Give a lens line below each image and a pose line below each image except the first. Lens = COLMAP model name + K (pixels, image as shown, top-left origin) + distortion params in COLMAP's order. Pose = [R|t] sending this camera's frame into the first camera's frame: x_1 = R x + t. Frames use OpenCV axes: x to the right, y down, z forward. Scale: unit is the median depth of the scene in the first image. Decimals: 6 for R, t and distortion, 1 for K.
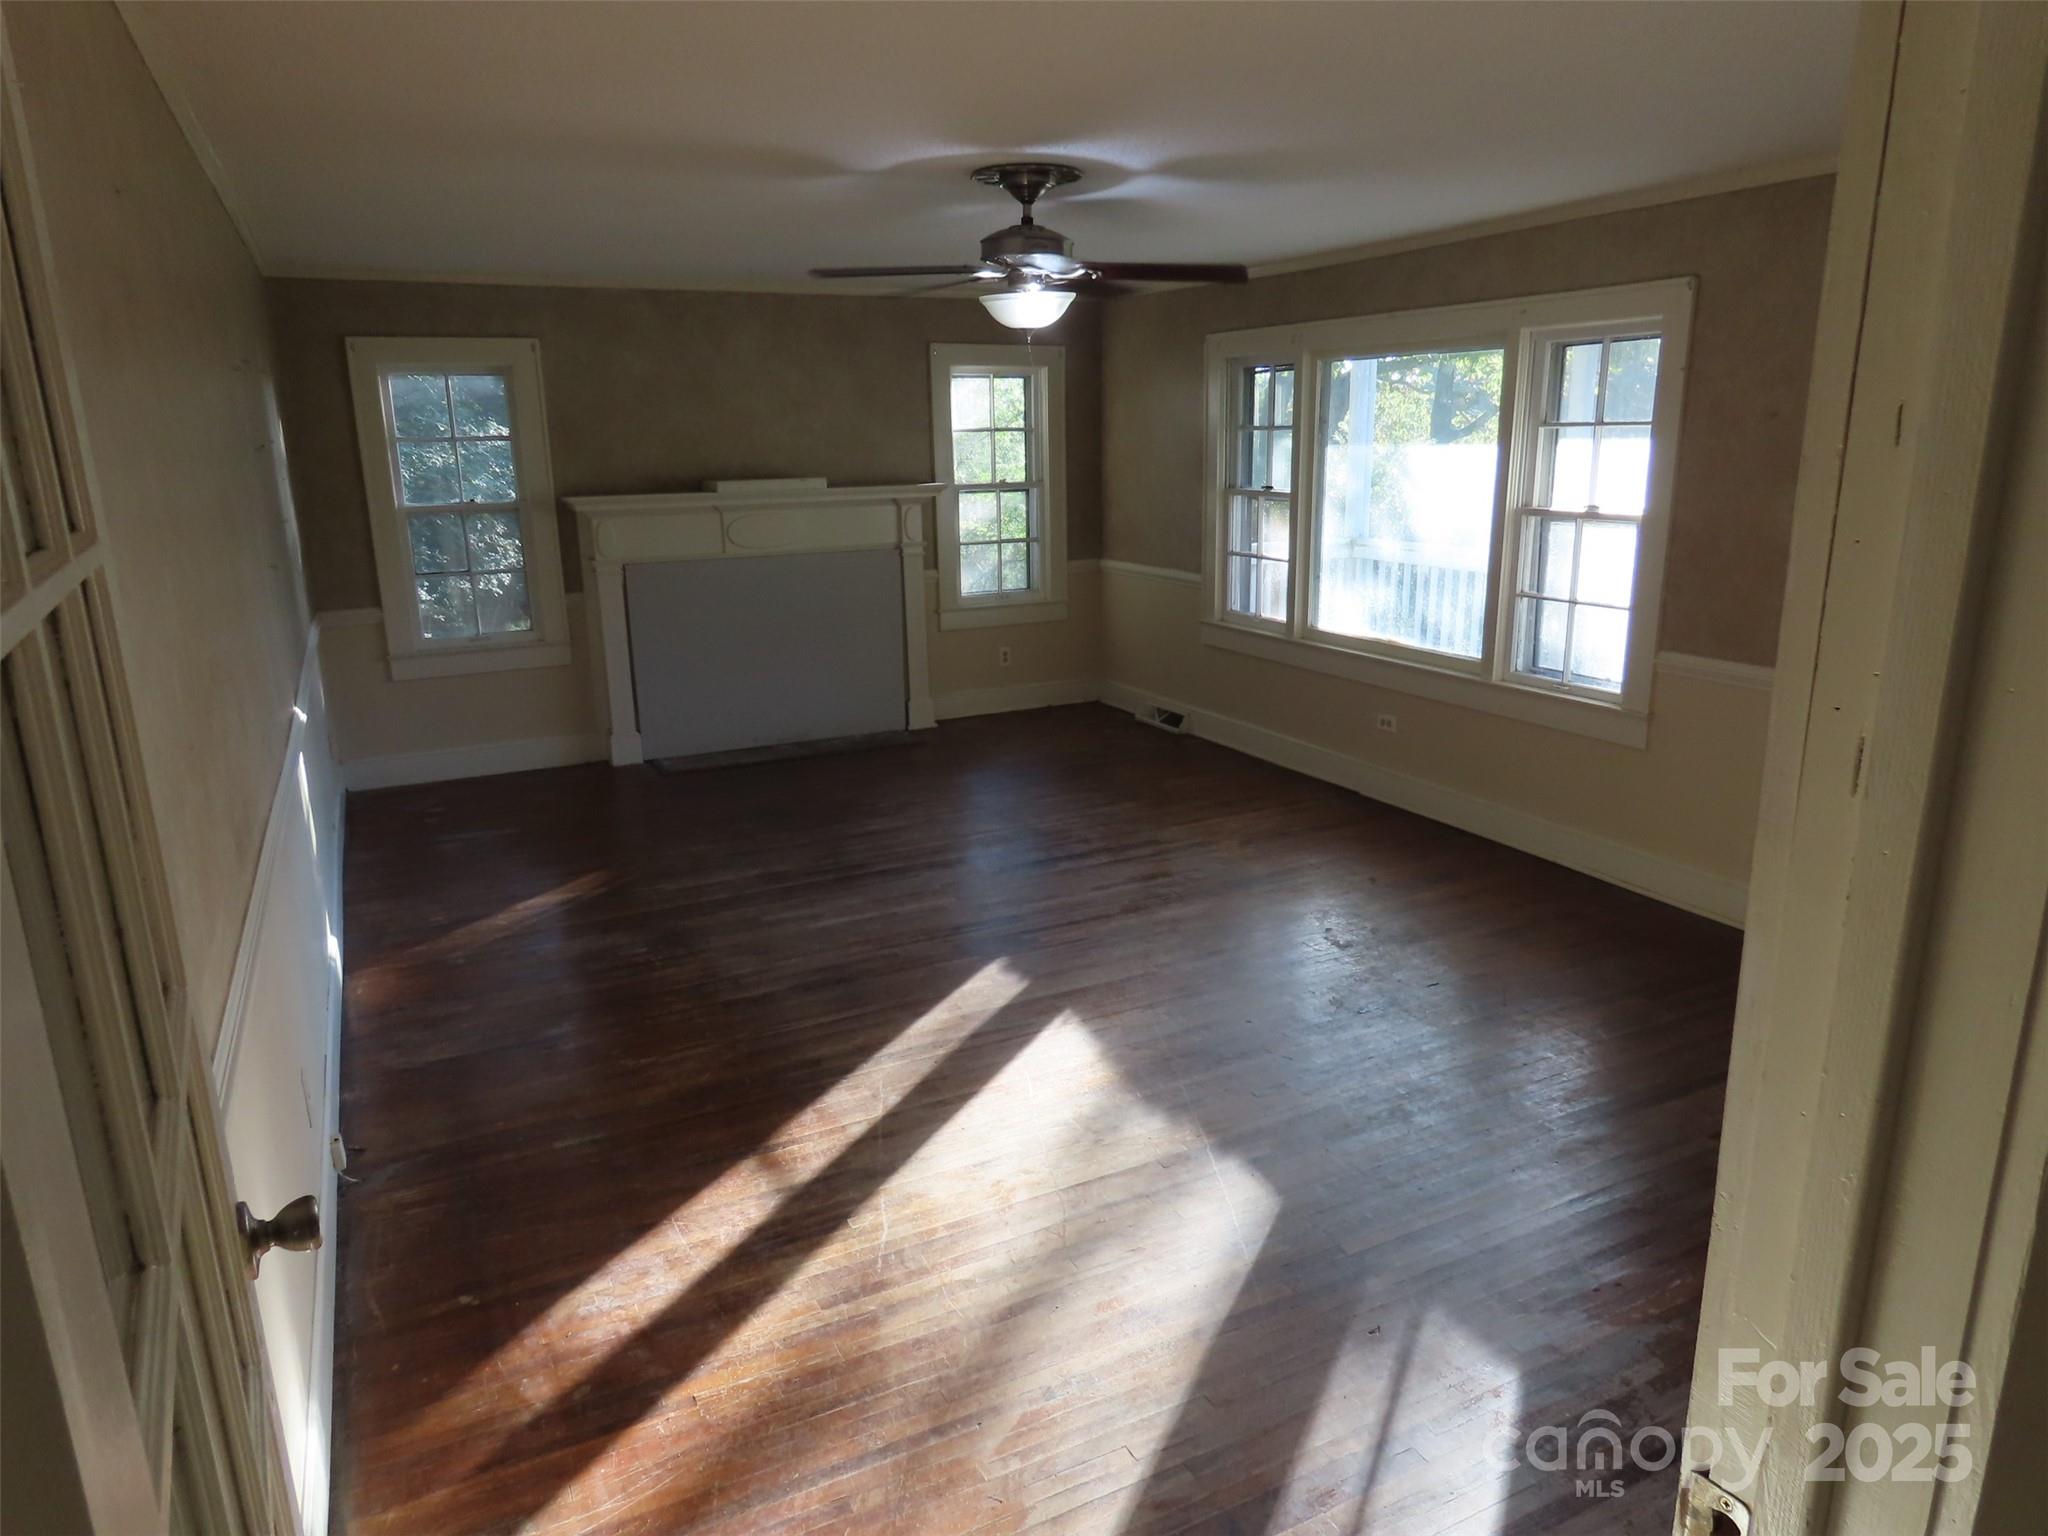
lens RADIAL K [[1309.9, 0, 1028.3], [0, 1309.9, 777.7], [0, 0, 1]] dist [-0.001976, -0.000733]
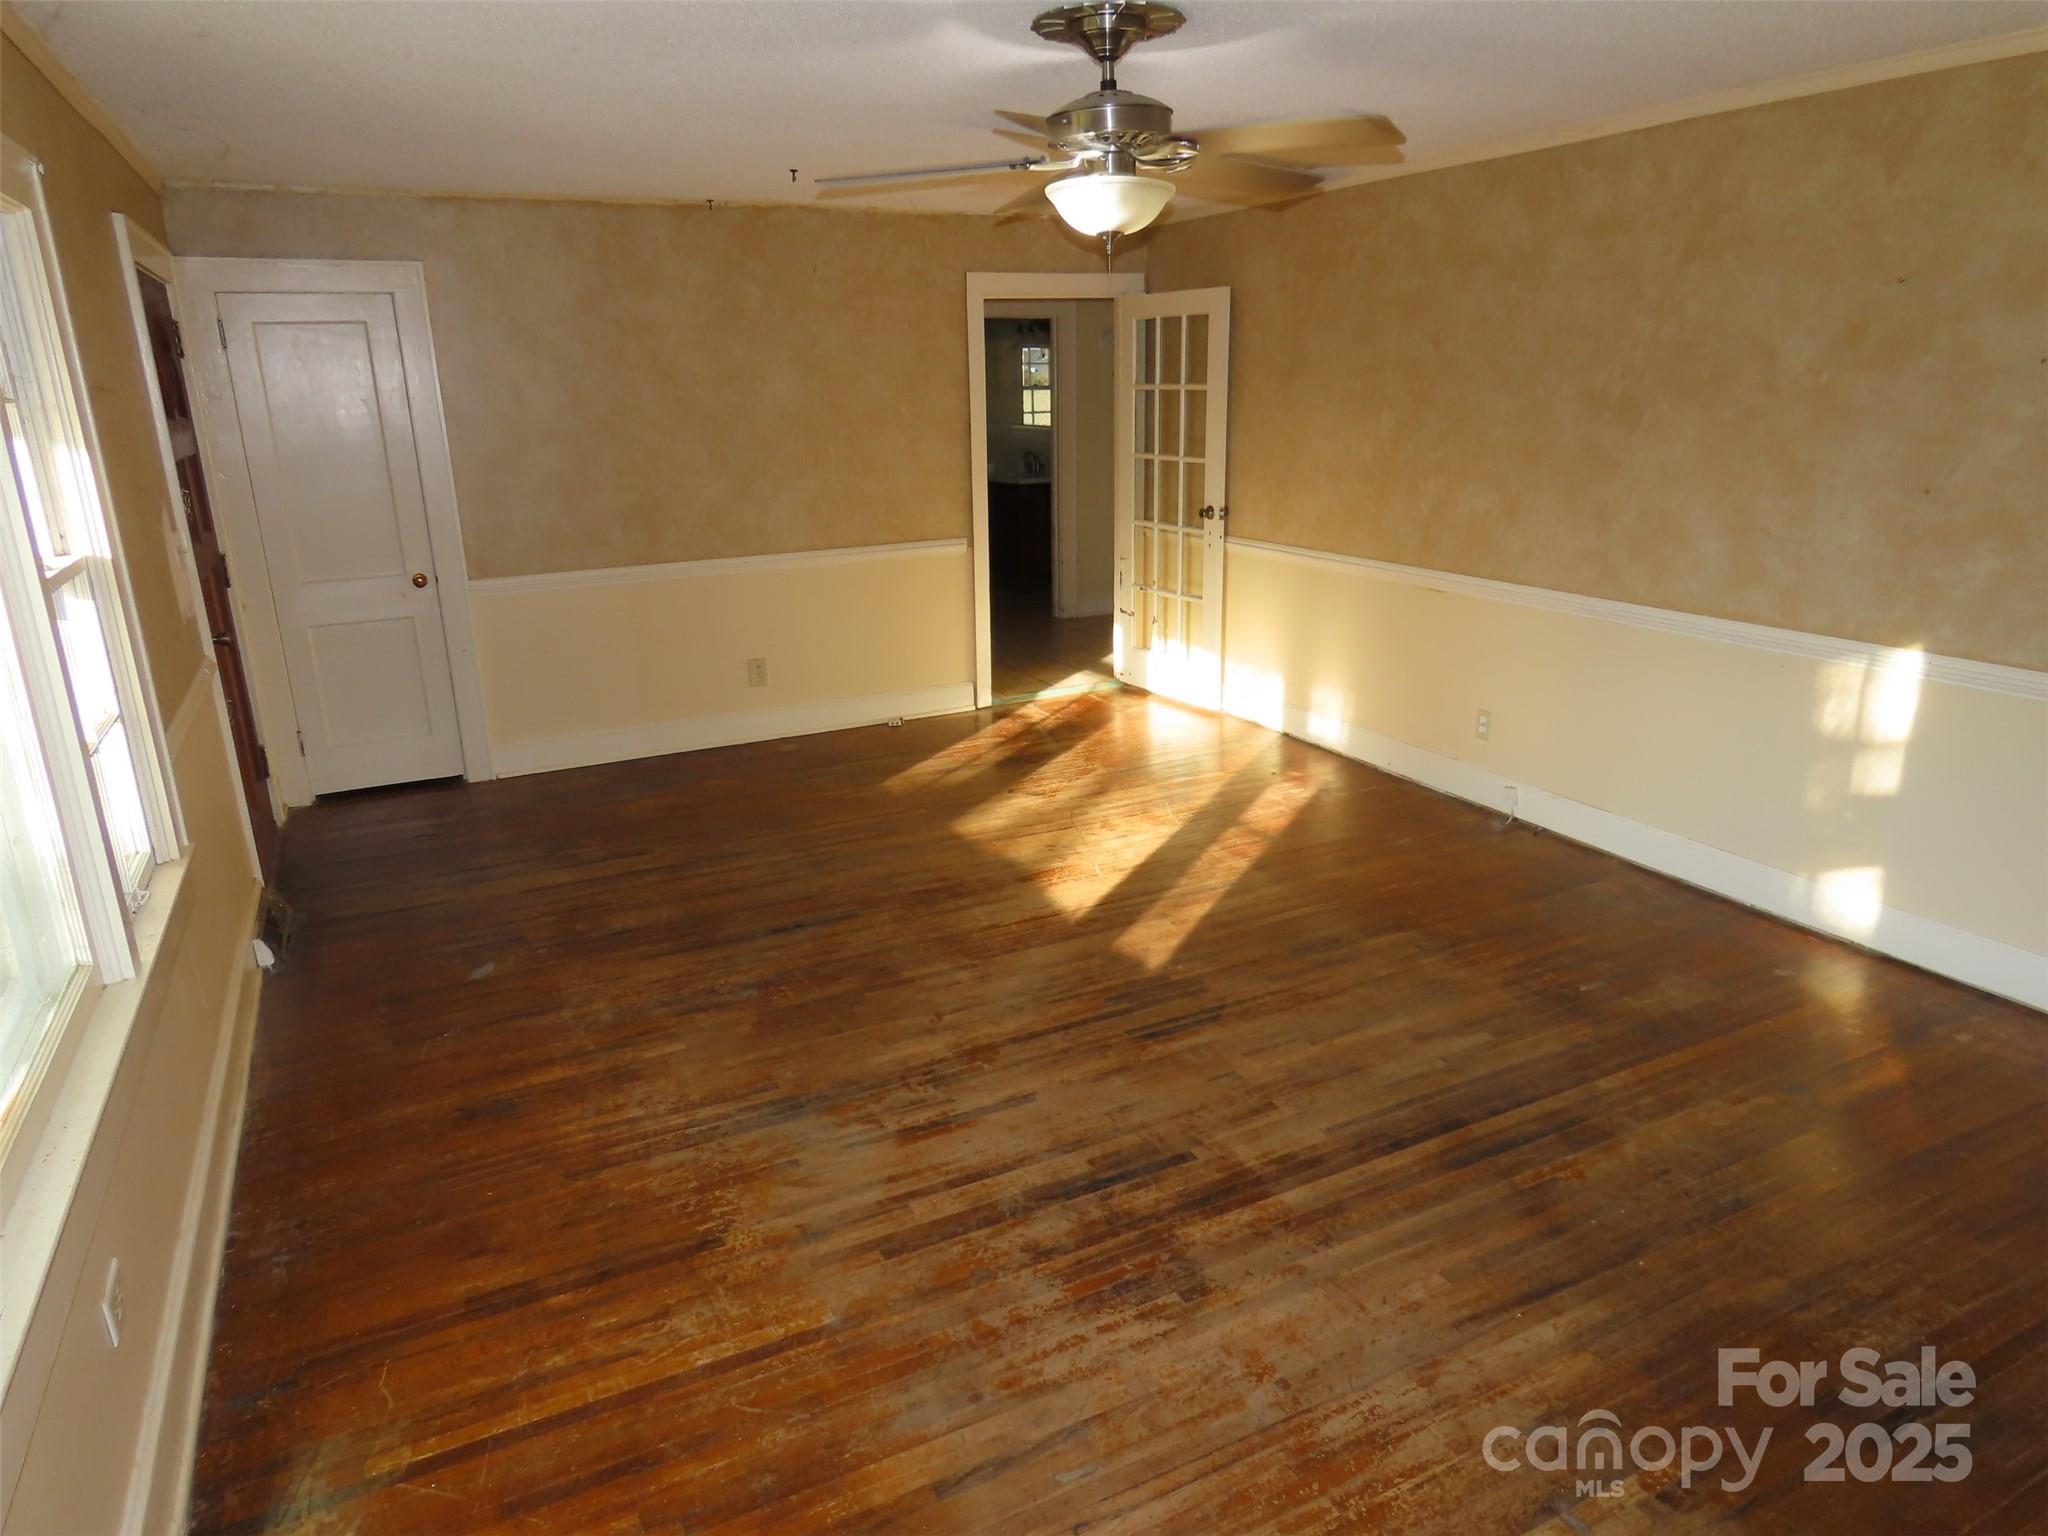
lens RADIAL K [[1309.9, 0, 1023.4], [0, 1309.9, 769.4], [0, 0, 1]] dist [-0.001976, -0.000733]
pose [[-0.999563, 0.026641, 0.012770, 0.049804], [0.029388, 0.852373, 0.522107, -0.458323], [0.003024, 0.522255, -0.852784, 1.729807]]
